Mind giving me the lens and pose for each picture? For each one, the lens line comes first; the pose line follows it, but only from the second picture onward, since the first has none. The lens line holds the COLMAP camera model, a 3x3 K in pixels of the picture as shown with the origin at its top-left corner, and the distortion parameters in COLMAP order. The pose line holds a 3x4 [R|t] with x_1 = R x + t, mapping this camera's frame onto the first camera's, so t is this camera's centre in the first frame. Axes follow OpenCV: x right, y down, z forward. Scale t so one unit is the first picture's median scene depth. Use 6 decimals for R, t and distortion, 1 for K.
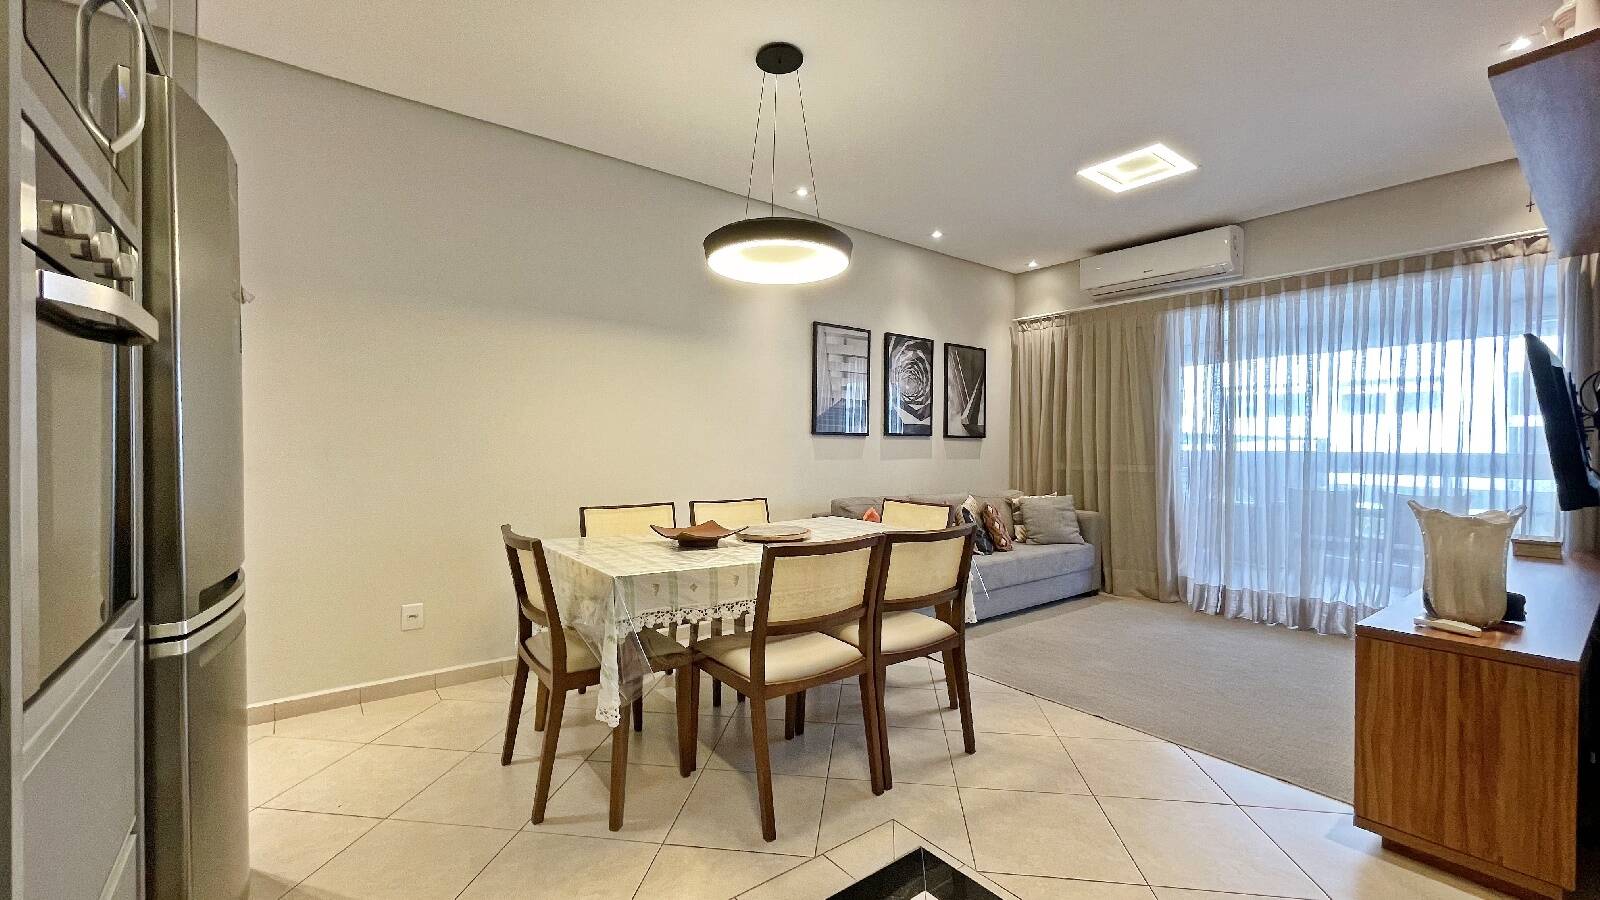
lens RADIAL K [[647.9, 0, 796.9], [0, 647.9, 448.8], [0, 0, 1]] dist [0.018374, -0.008102]
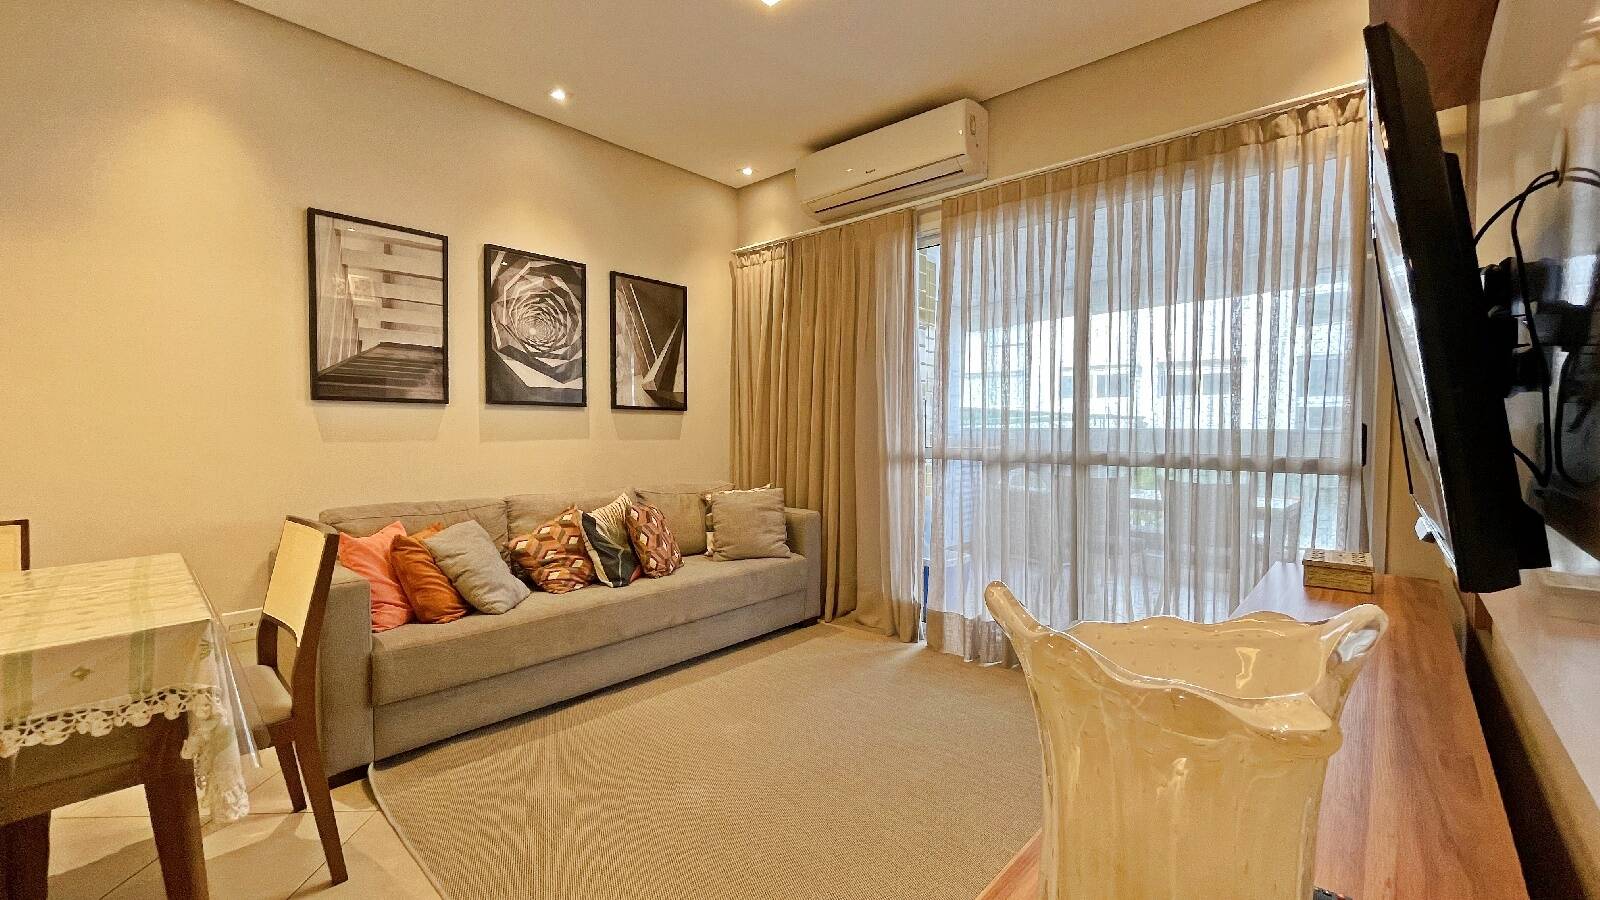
lens RADIAL K [[645.0, 0, 795.8], [0, 645.0, 447.8], [0, 0, 1]] dist [-0.001293, -0.000567]
pose [[0.985274, -0.009584, 0.170714, 0.330217], [0.004986, 0.999614, 0.027342, 0.007533], [-0.170910, -0.026088, 0.984941, 0.308783]]
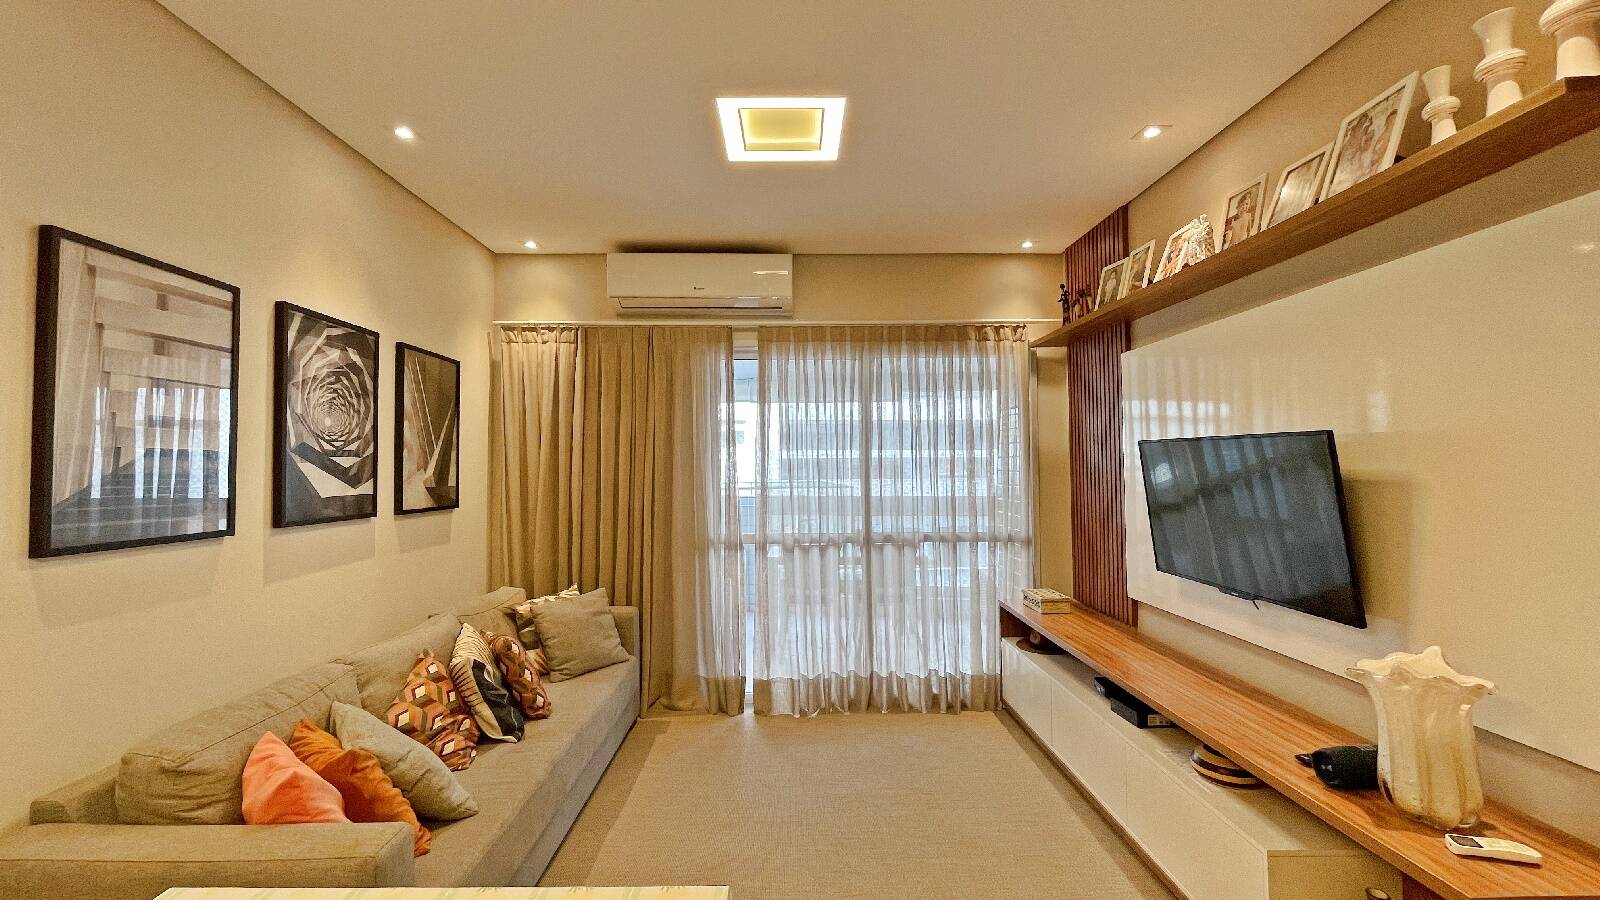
lens RADIAL K [[647.9, 0, 796.9], [0, 647.9, 448.8], [0, 0, 1]] dist [0.018374, -0.008102]
pose [[0.598564, 0.010802, 0.801002, -0.010845], [0.017023, 0.999512, -0.026200, -0.057368], [-0.800894, 0.029318, 0.598088, 0.437660]]
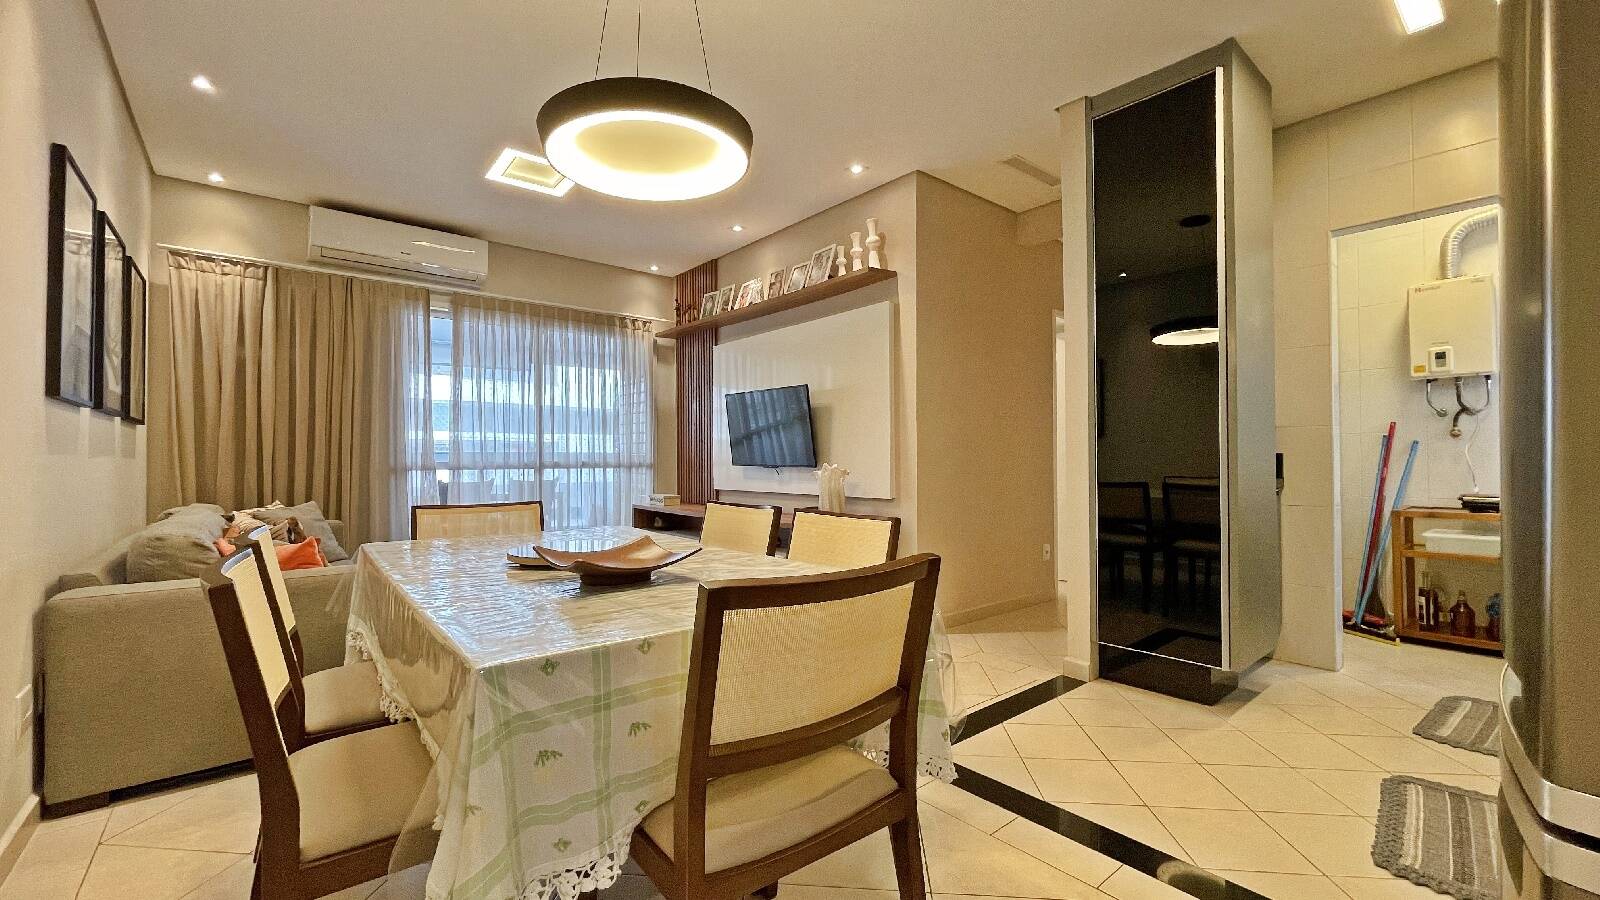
lens RADIAL K [[652.6, 0, 800.0], [0, 652.6, 450.0], [0, 0, 1]] dist [-0.010722, 0.010239]
pose [[-0.035266, 0.008783, 0.999339, -0.407918], [0.009988, 0.999915, -0.008436, 0.023303], [-0.999328, 0.009684, -0.035351, 0.457885]]
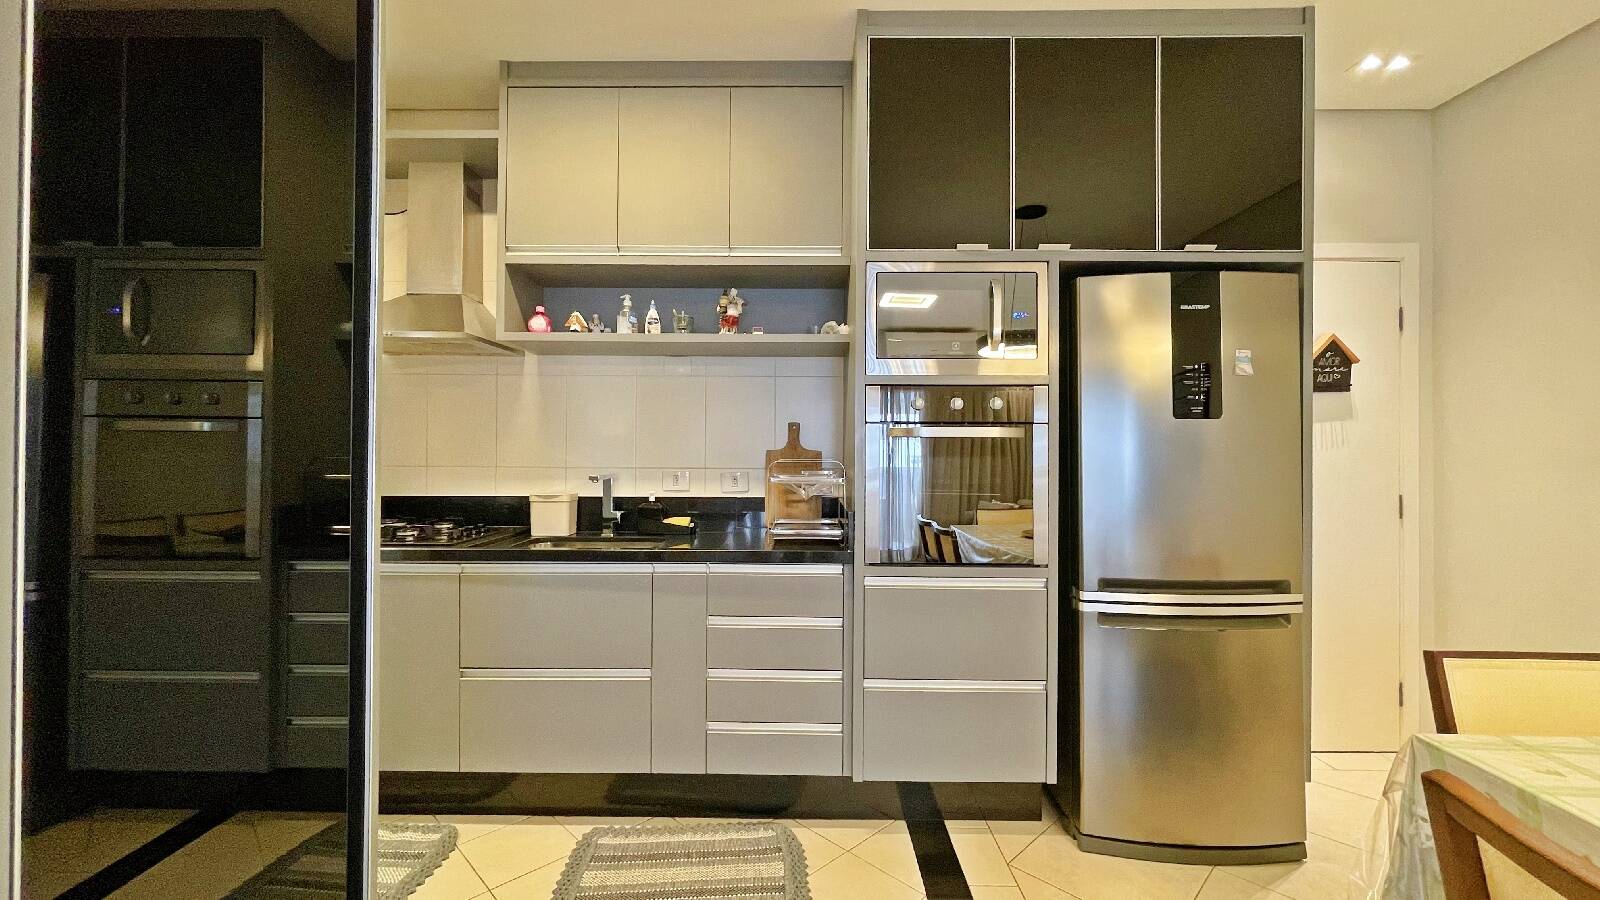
lens RADIAL K [[645.0, 0, 795.8], [0, 645.0, 447.8], [0, 0, 1]] dist [-0.001293, -0.000567]
pose [[-0.616342, -0.018130, -0.787270, 0.209703], [-0.016476, 0.999813, -0.010126, -0.019734], [0.787306, 0.006730, -0.616526, 0.363661]]
